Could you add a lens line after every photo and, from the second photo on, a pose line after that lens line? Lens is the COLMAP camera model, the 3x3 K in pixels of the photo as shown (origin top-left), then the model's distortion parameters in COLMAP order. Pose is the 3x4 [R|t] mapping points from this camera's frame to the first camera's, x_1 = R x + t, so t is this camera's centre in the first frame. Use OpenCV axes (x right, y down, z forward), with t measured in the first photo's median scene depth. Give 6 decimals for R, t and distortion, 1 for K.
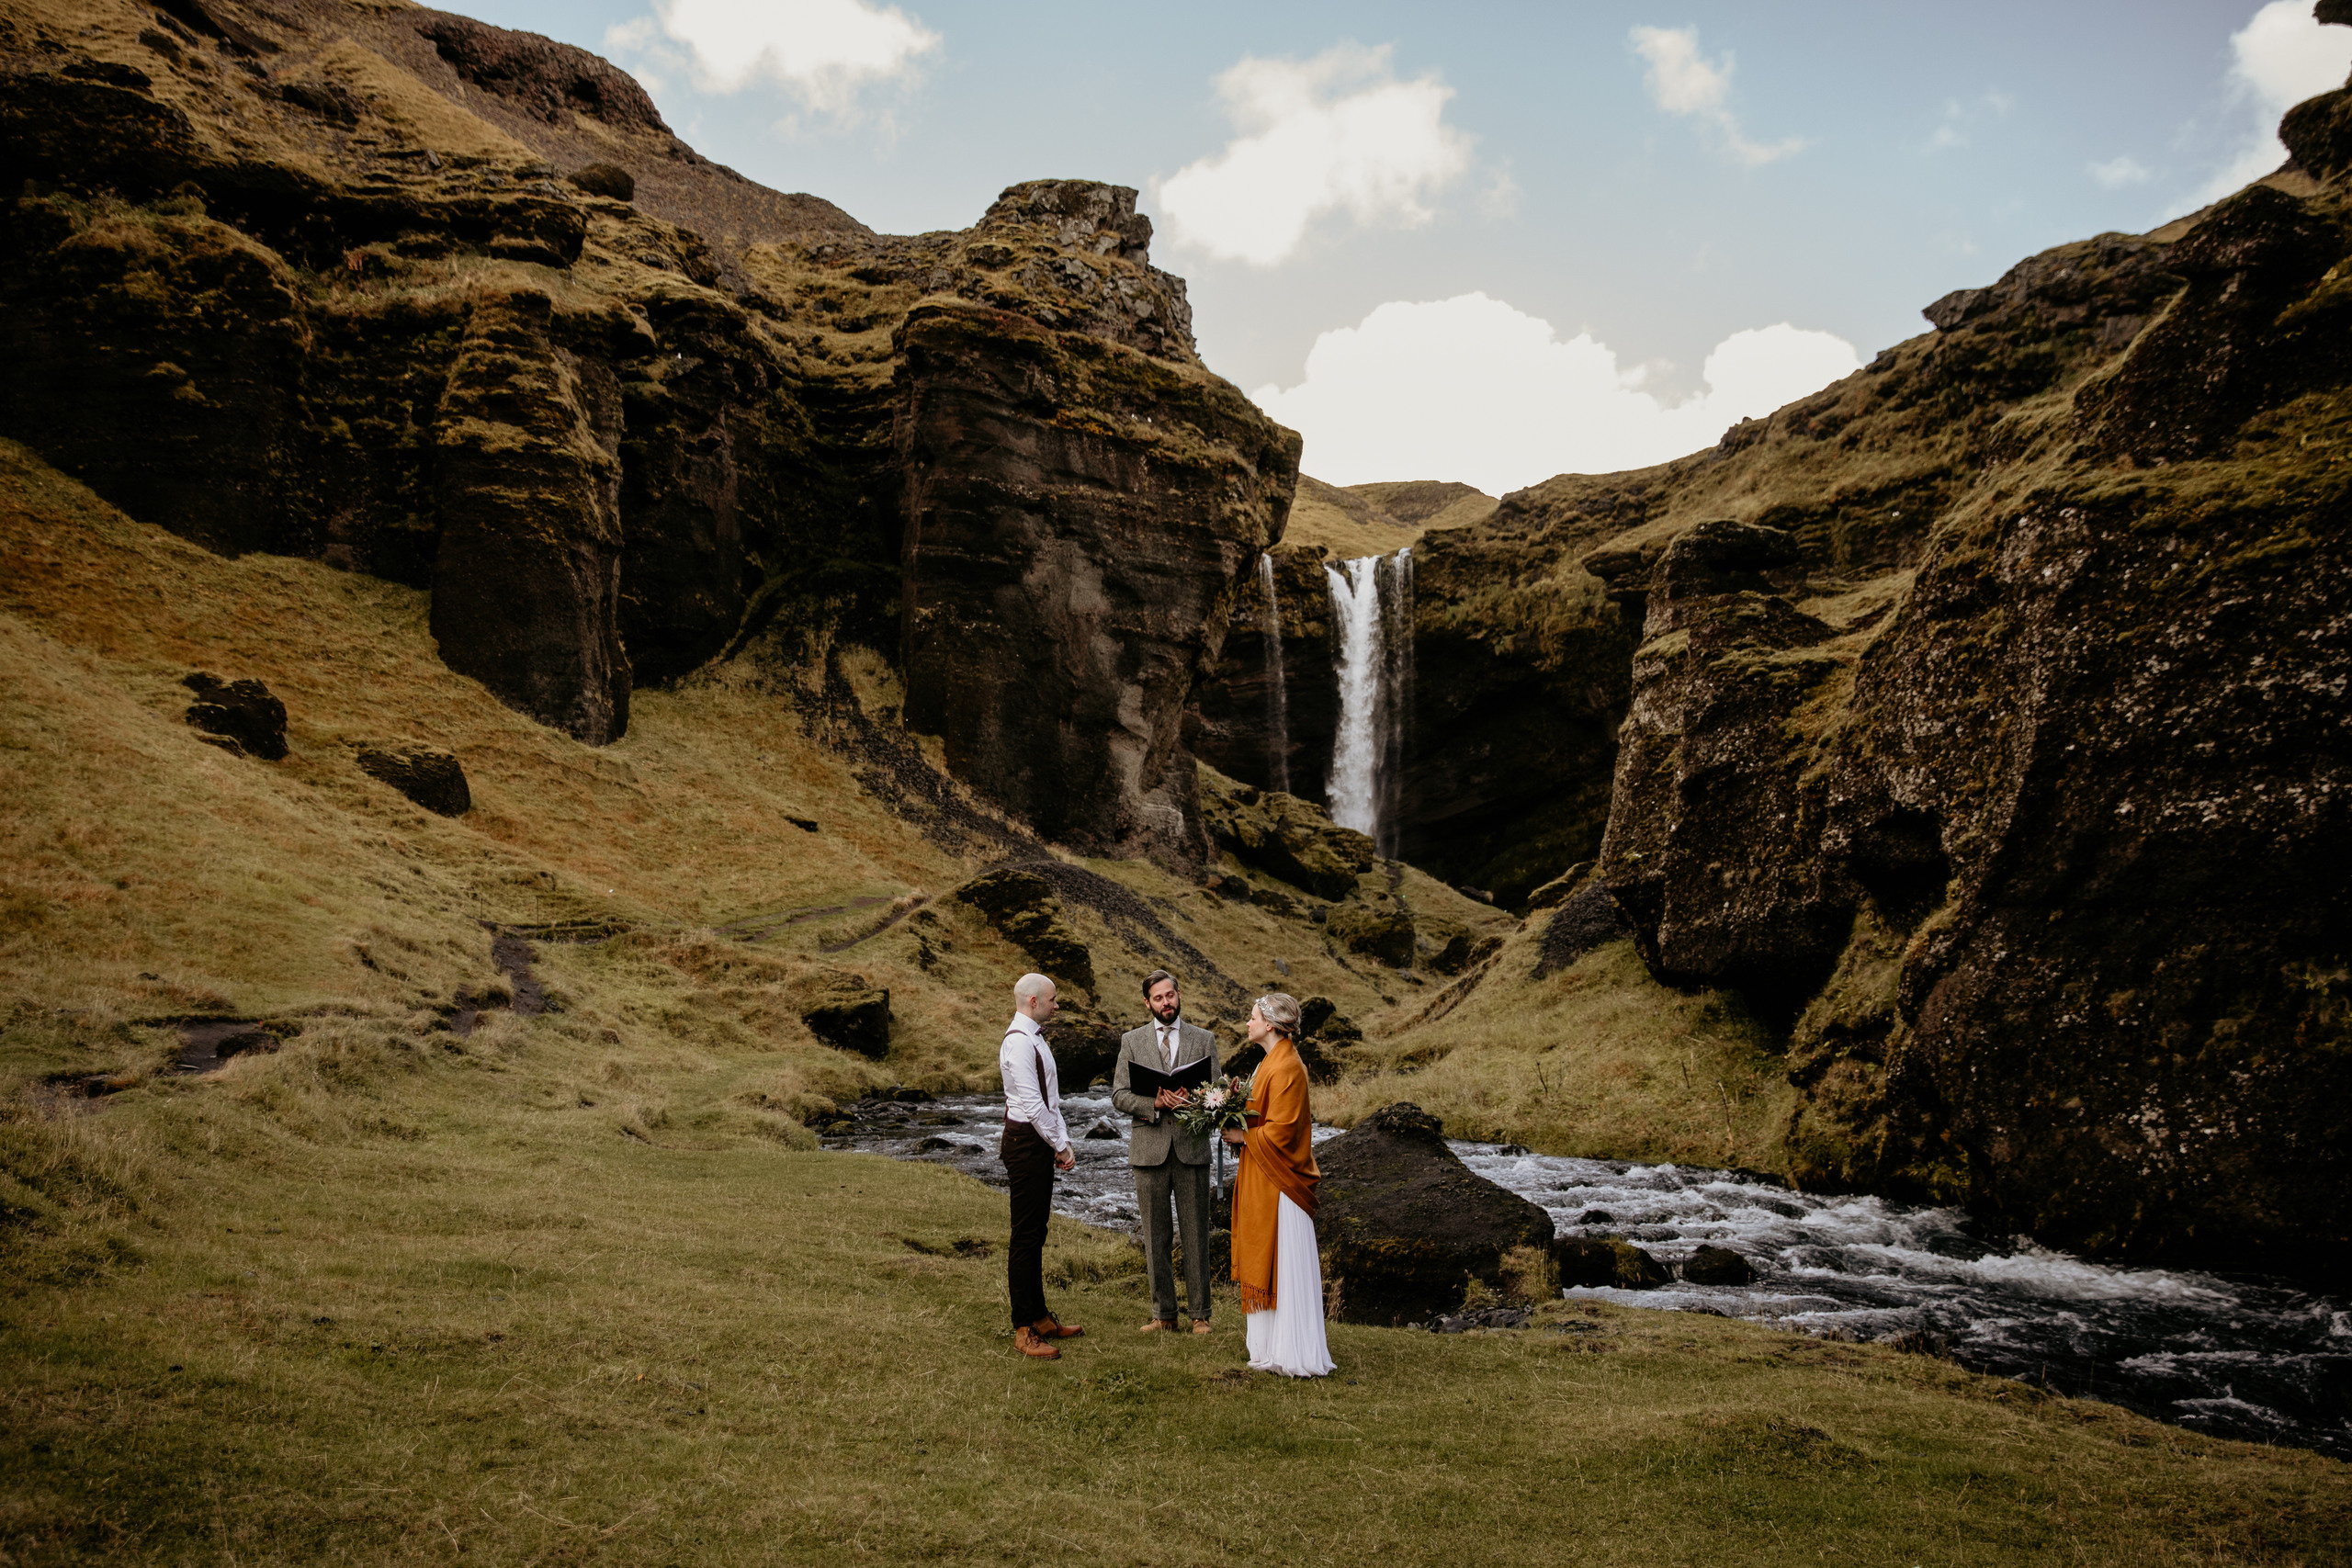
lens RADIAL K [[2009.4, 0, 1140.8], [0, 2009.4, 787.8], [0, 0, 1]] dist [-0.065347, 0.090059]
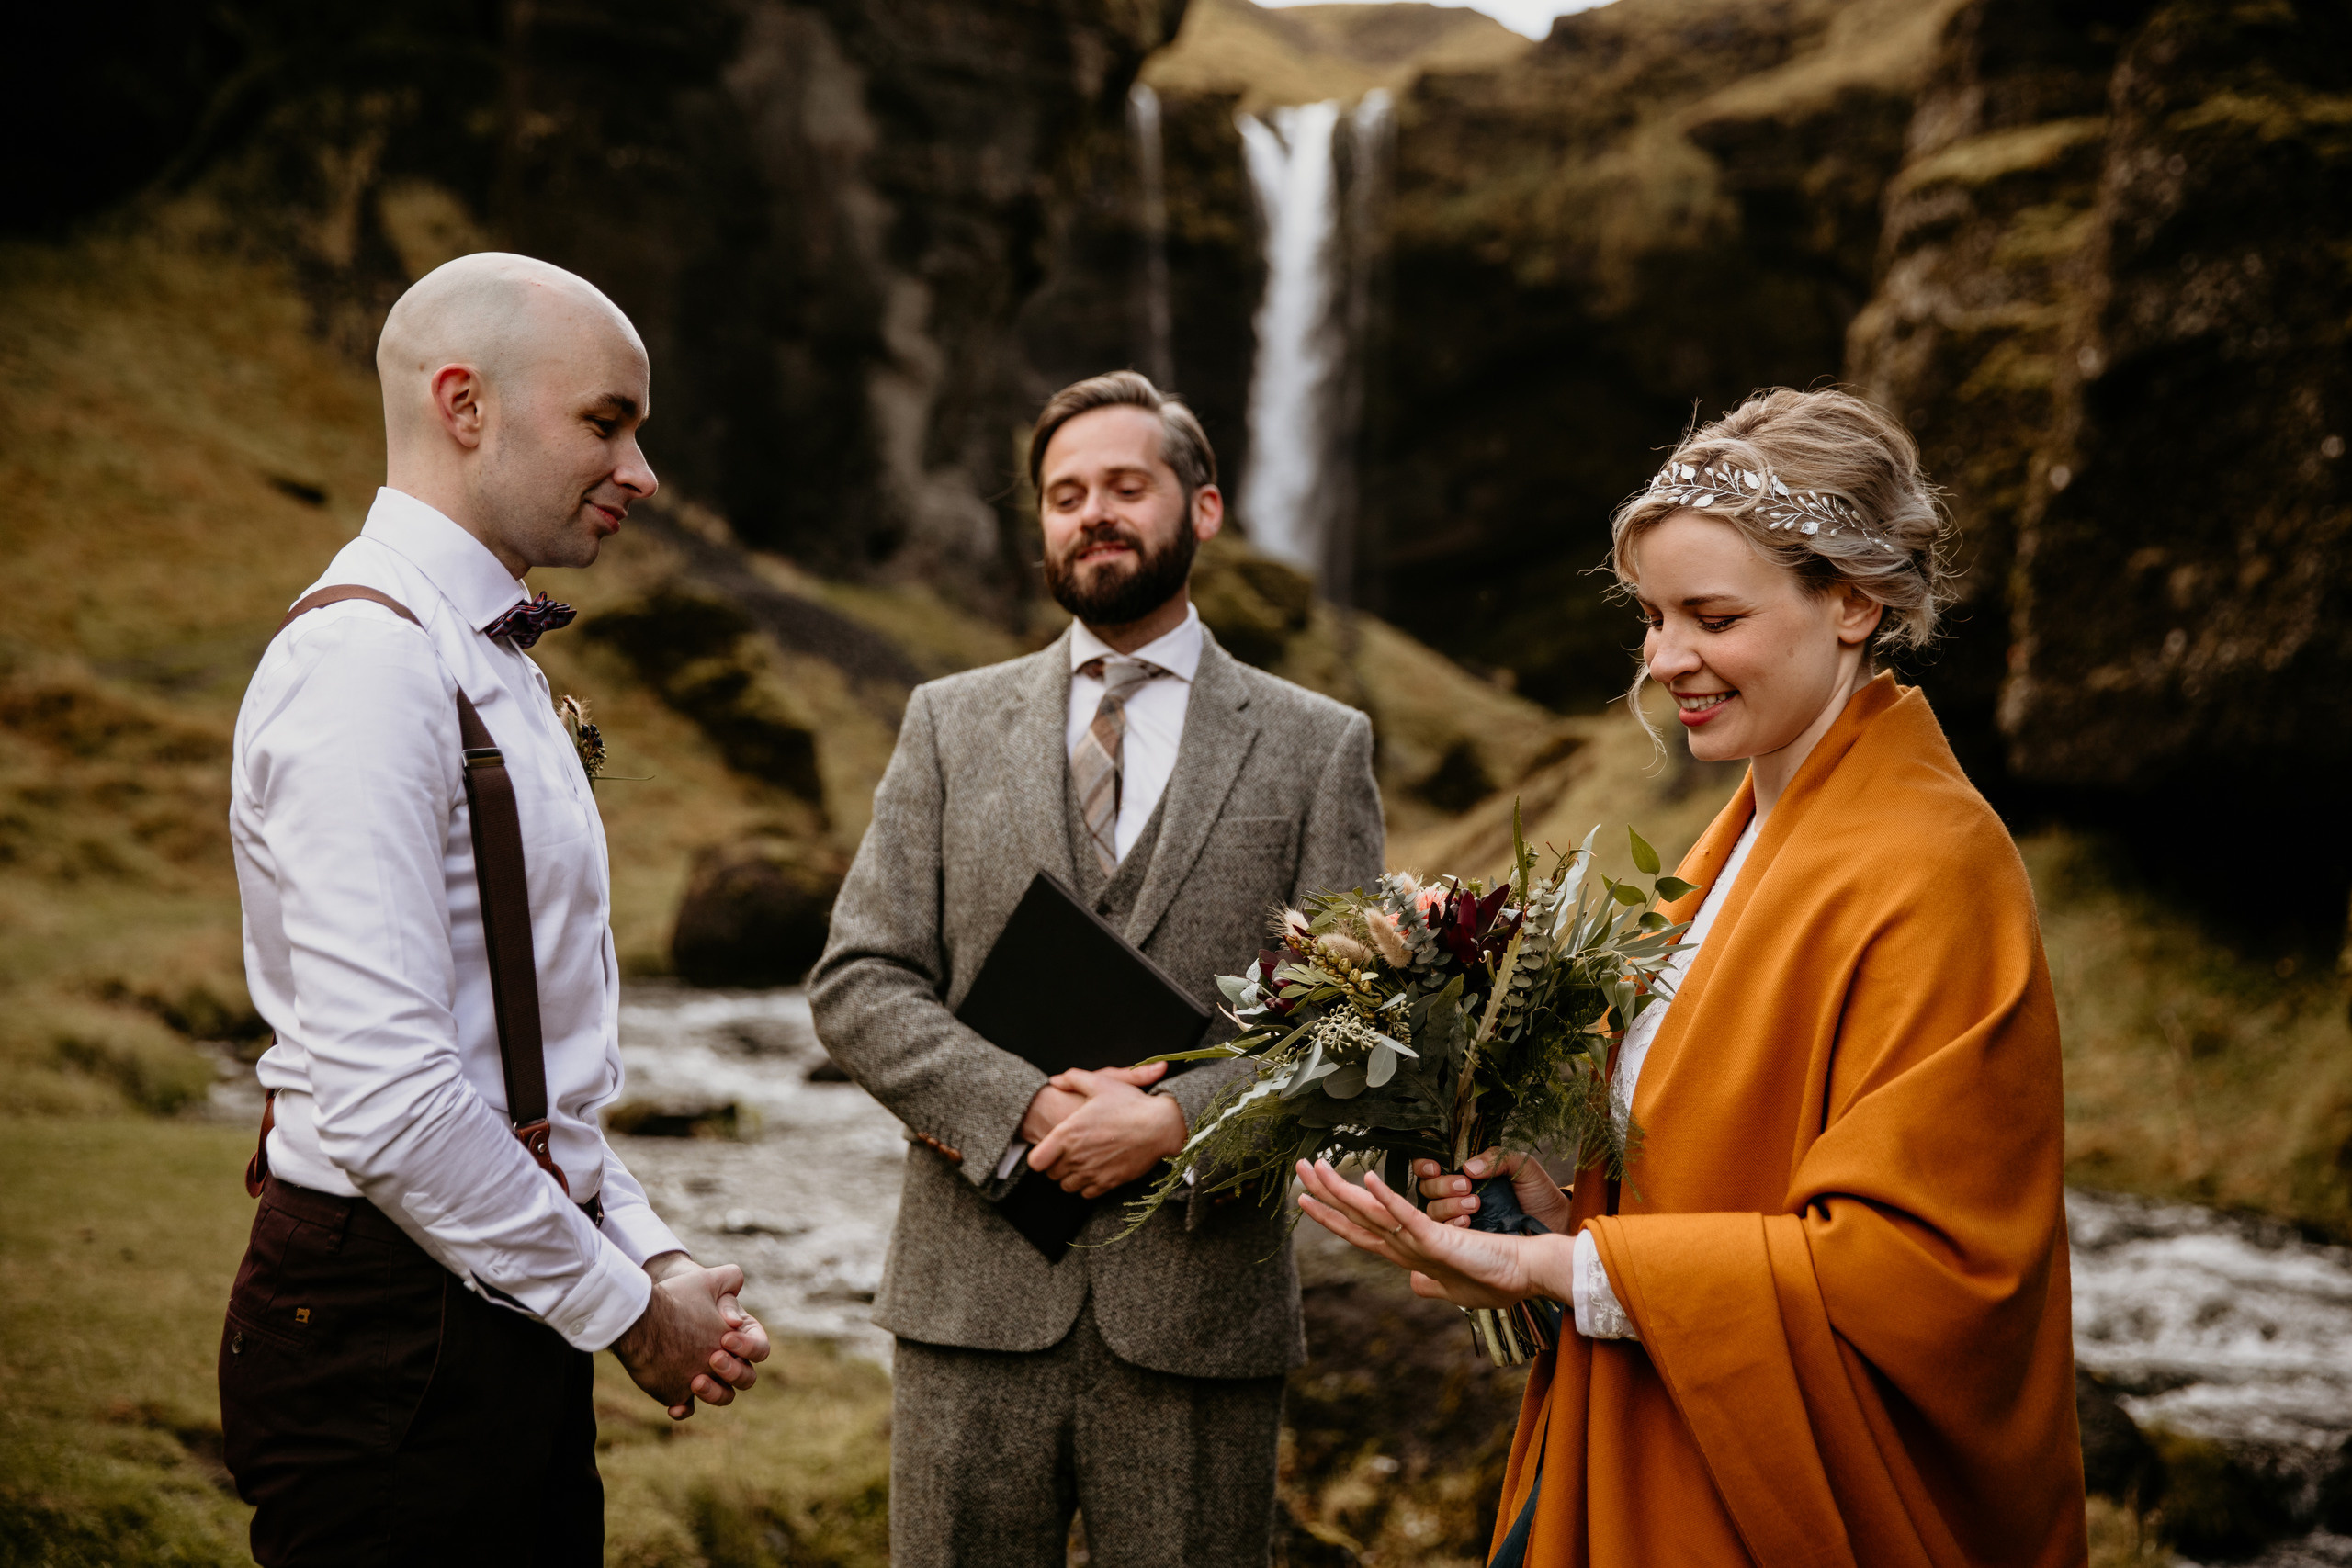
lens RADIAL K [[3198.8, 0, 1170.1], [0, 3198.8, 816.2], [0, 0, 1]] dist [0.099129, 0.000000]
pose [[0.996013, 0.033589, 0.082642, -0.001475], [-0.041213, 0.994874, 0.092342, 0.012670], [-0.079116, -0.095380, 0.992292, 0.084018]]
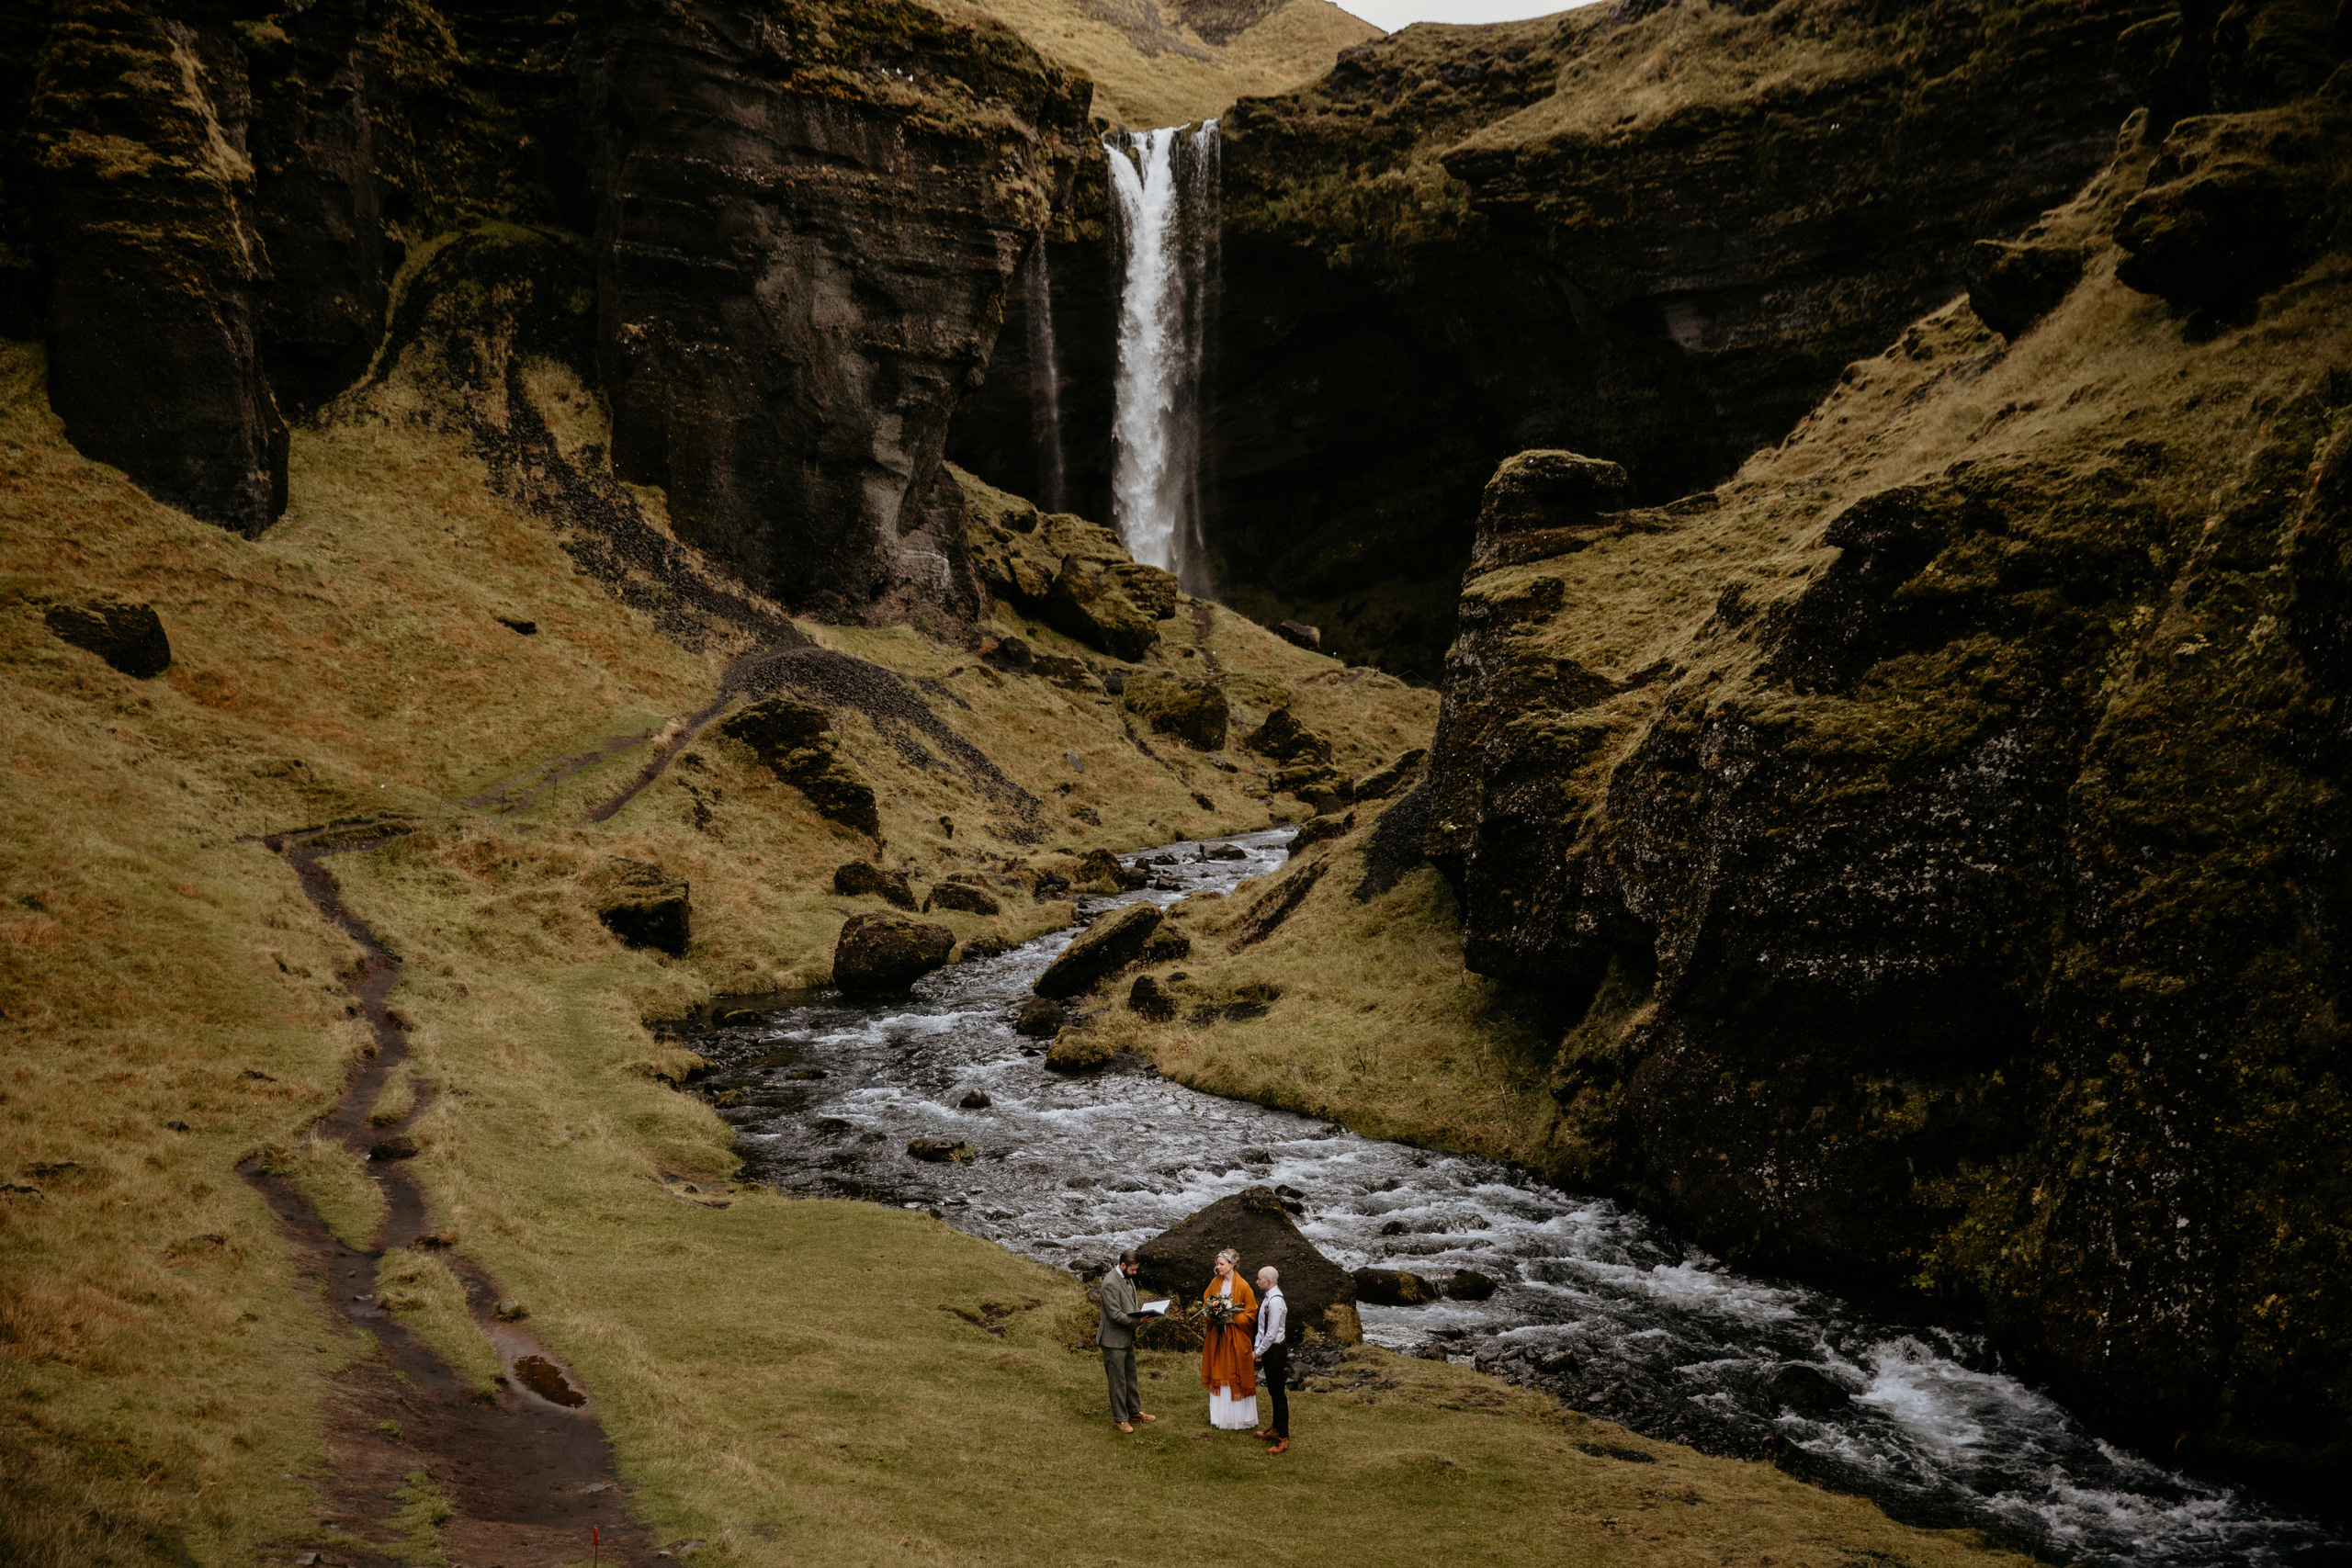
lens RADIAL K [[2929.4, 0, 1160.9], [0, 2929.4, 794.3], [0, 0, 1]] dist [0.069041, 0.000000]
pose [[0.992813, -0.015989, 0.118607, -0.039995], [-0.004048, 0.985983, 0.166798, -0.100784], [-0.119612, -0.166079, 0.978831, -0.219036]]
